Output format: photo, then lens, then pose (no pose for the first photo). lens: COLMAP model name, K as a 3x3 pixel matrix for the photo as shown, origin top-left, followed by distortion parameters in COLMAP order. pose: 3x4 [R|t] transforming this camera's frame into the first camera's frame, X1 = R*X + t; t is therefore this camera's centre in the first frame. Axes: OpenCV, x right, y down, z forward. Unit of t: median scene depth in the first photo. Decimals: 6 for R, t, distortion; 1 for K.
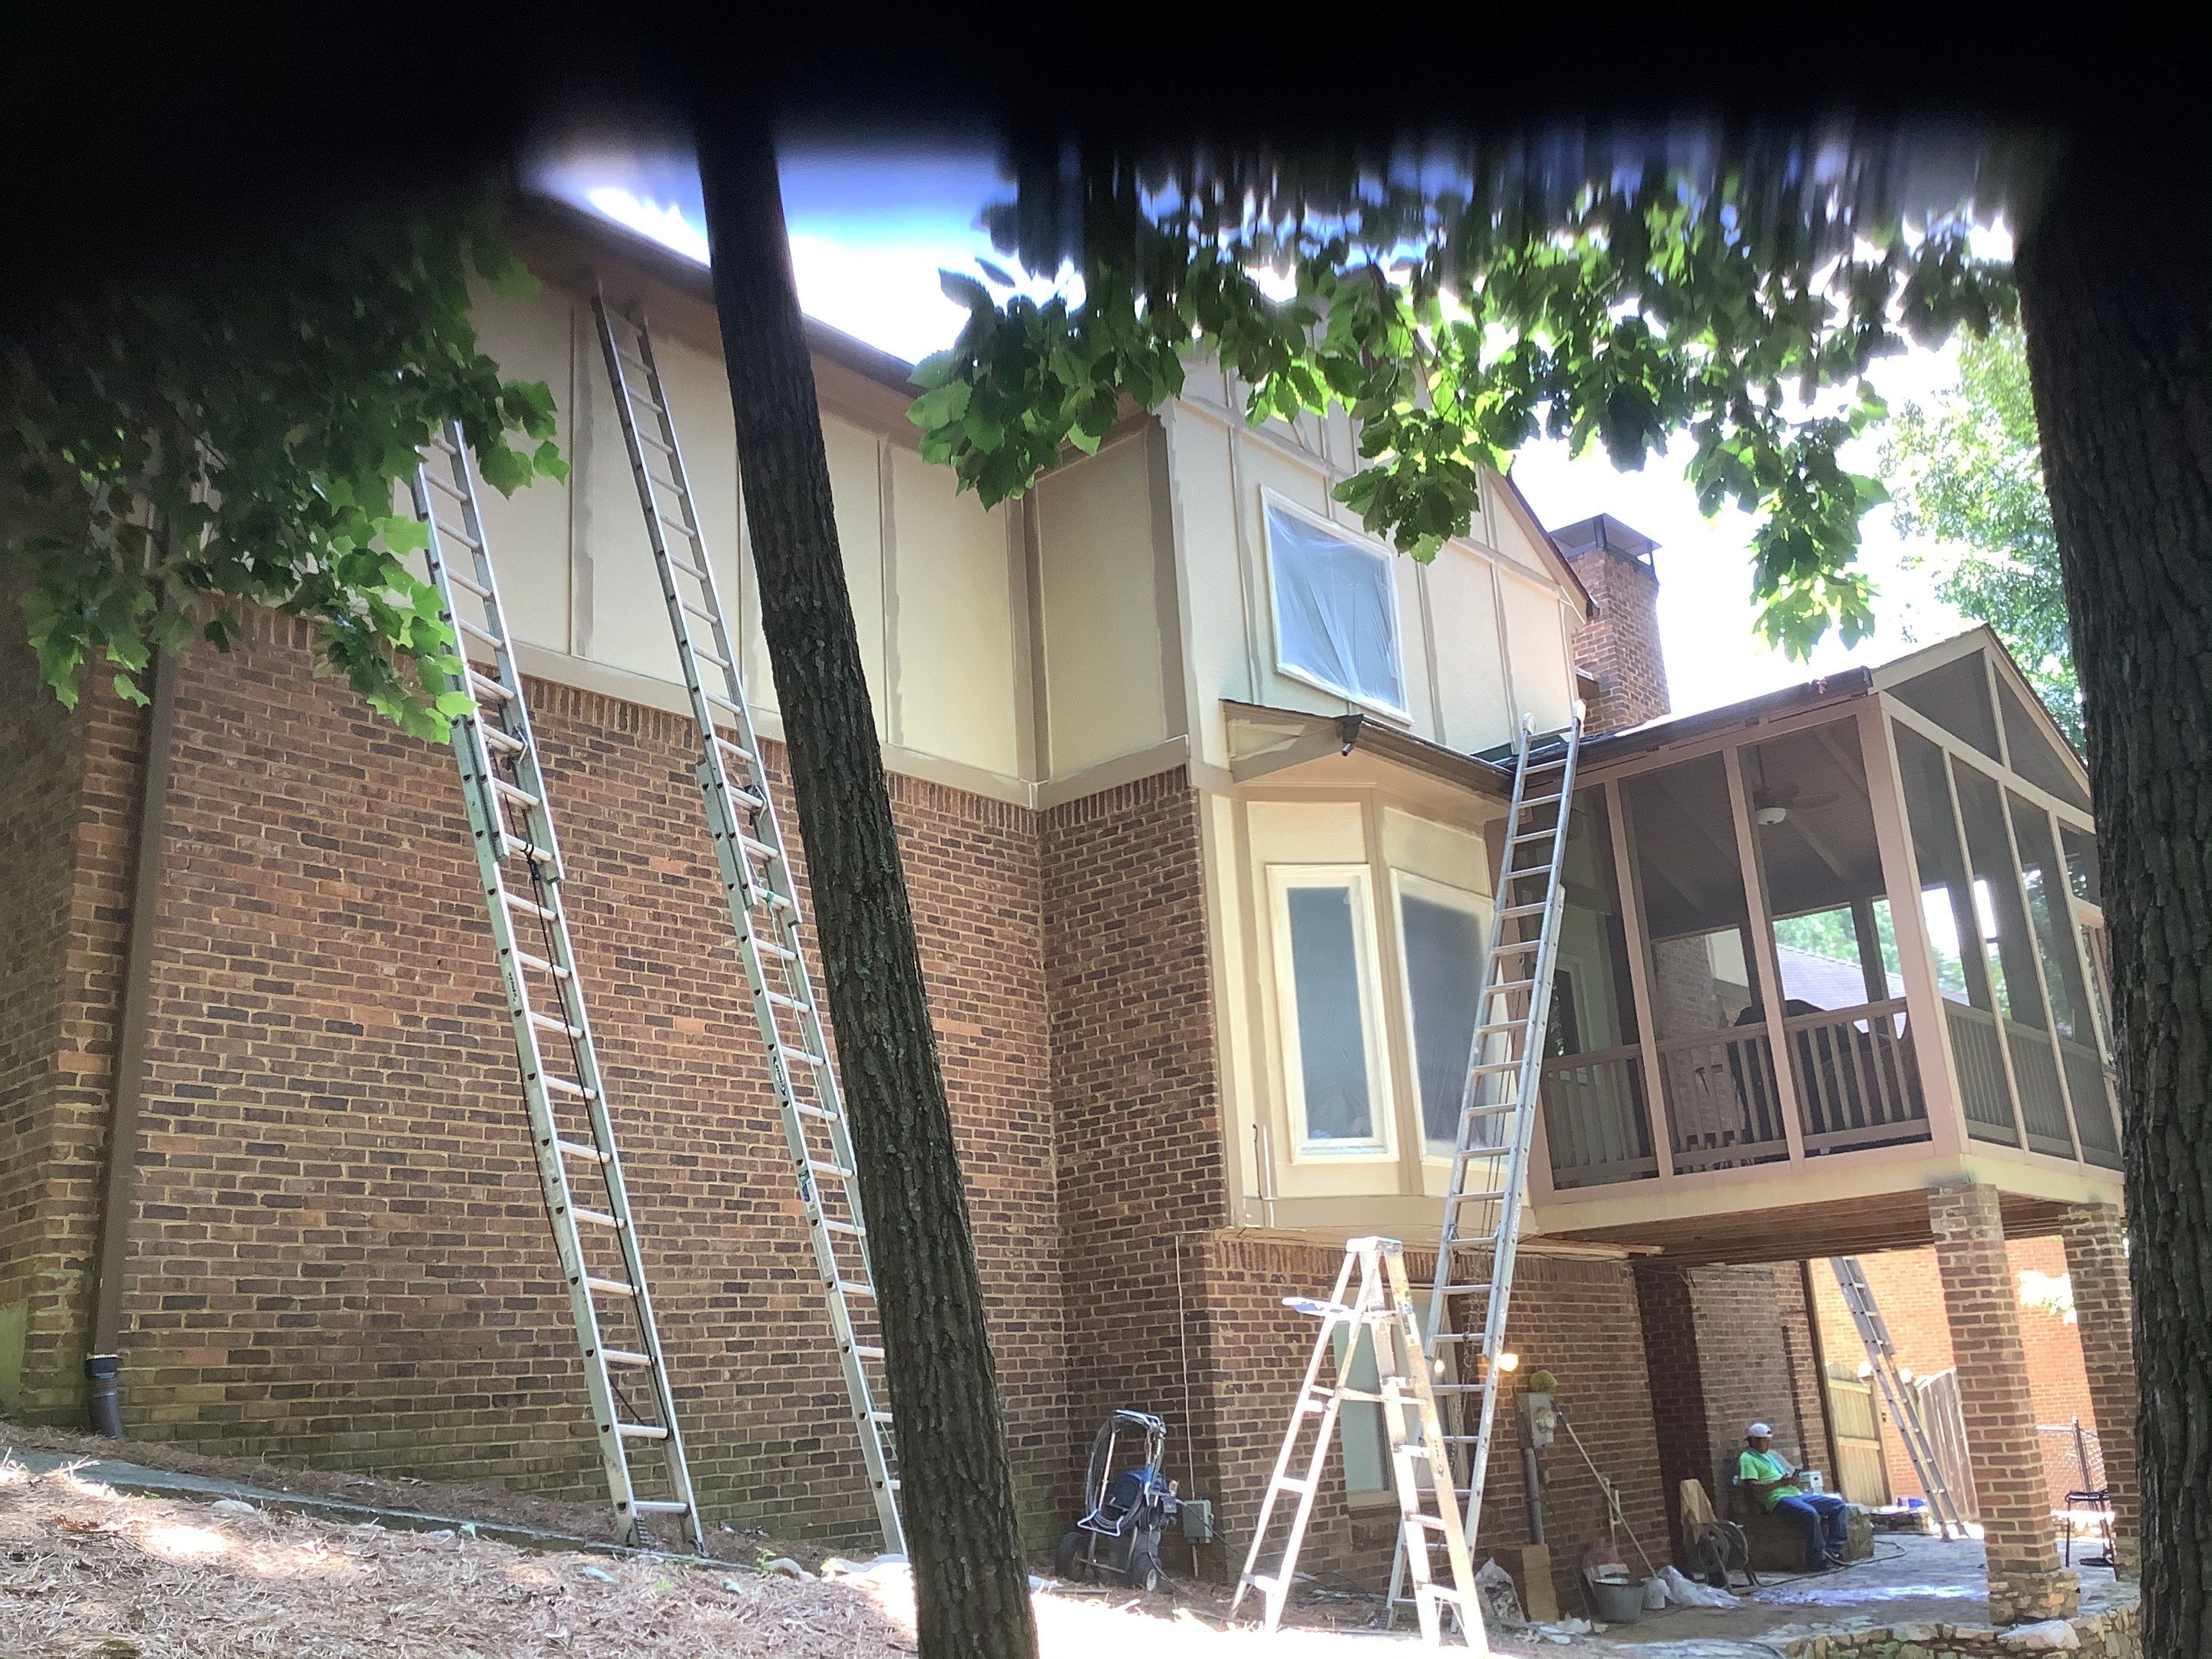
lens RADIAL K [[1991.2, 0, 1103.3], [0, 1991.2, 820.4], [0, 0, 1]] dist [0.095109, -0.202534]
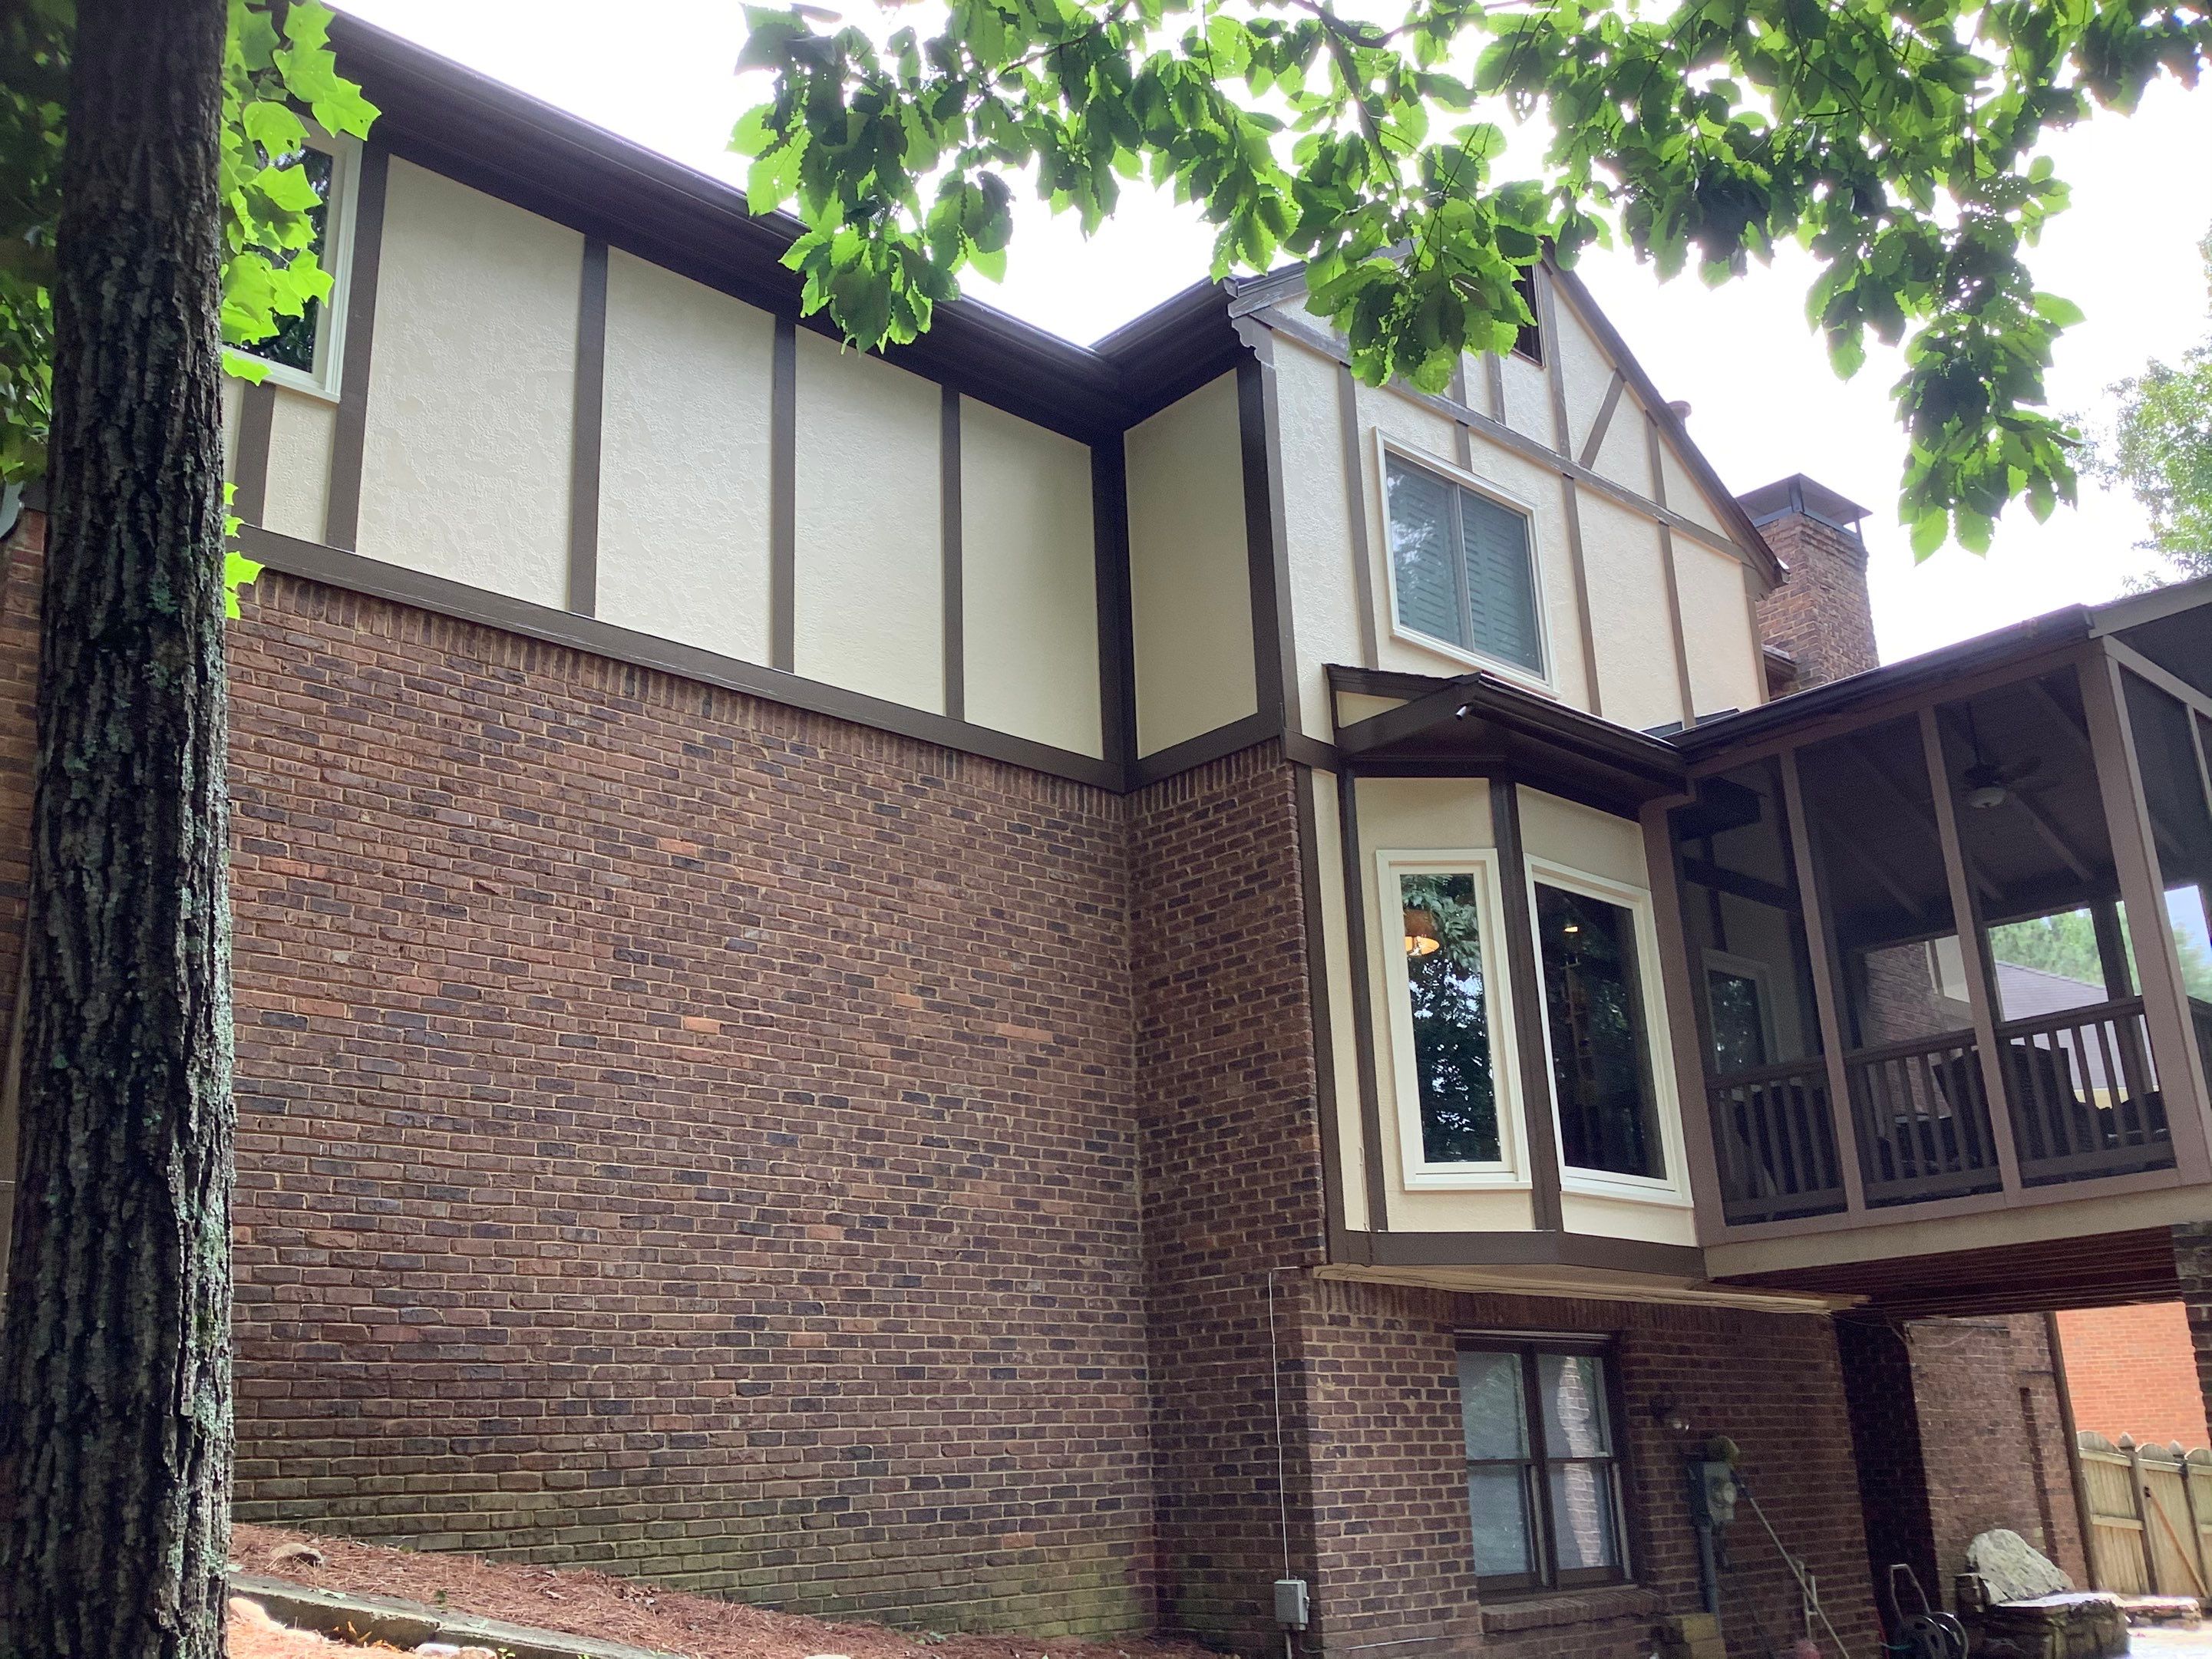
lens RADIAL K [[1991.2, 0, 1103.3], [0, 1991.2, 820.4], [0, 0, 1]] dist [0.095109, -0.202534]
pose [[0.993386, -0.012961, -0.114091, 0.064806], [0.010529, 0.999705, -0.021896, 0.028452], [0.114341, 0.020550, 0.993229, 0.118662]]
